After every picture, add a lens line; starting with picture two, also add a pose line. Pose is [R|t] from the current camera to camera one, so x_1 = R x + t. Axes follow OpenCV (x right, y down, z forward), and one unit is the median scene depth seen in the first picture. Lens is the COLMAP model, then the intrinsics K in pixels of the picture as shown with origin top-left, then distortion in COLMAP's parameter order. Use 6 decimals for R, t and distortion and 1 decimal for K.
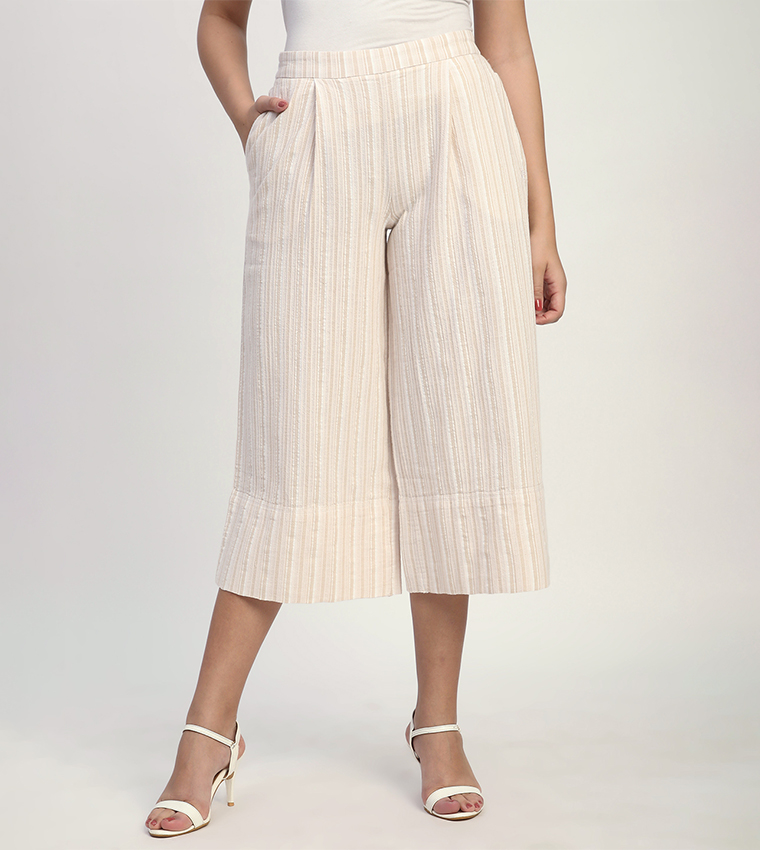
lens RADIAL K [[1759.2, 0, 334.3], [0, 1759.2, 388.9], [0, 0, 1]] dist [-0.030923, 0.000000]
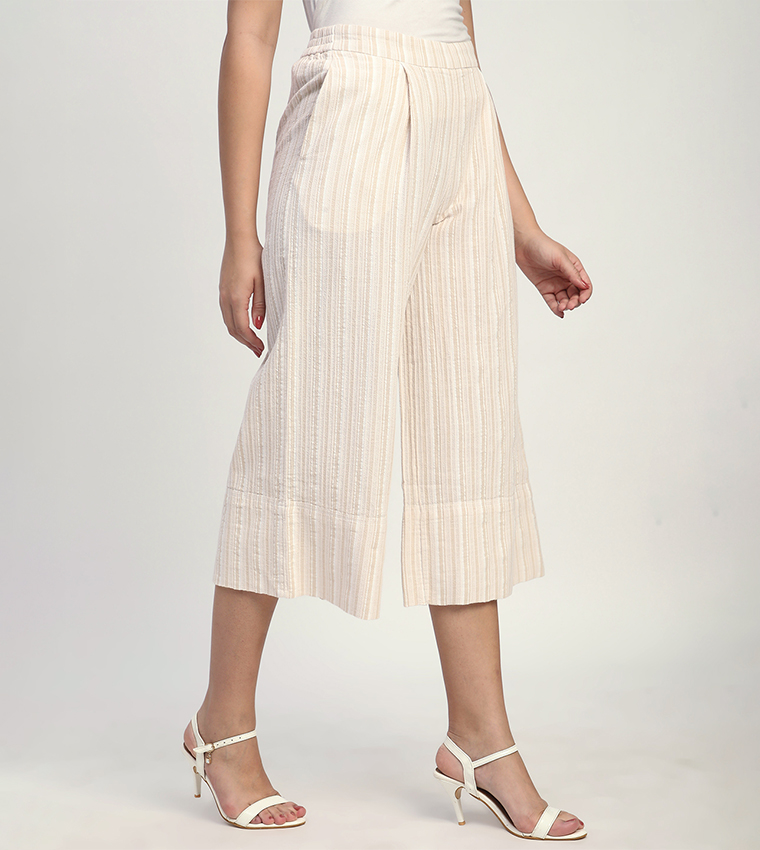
lens RADIAL K [[1759.2, 0, 380.0], [0, 1759.2, 421.3], [0, 0, 1]] dist [-0.030923, 0.000000]
pose [[0.928261, -0.002641, 0.371920, -0.354445], [-0.004905, 0.999801, 0.019342, -0.002799], [-0.371897, -0.019778, 0.928063, 0.115432]]
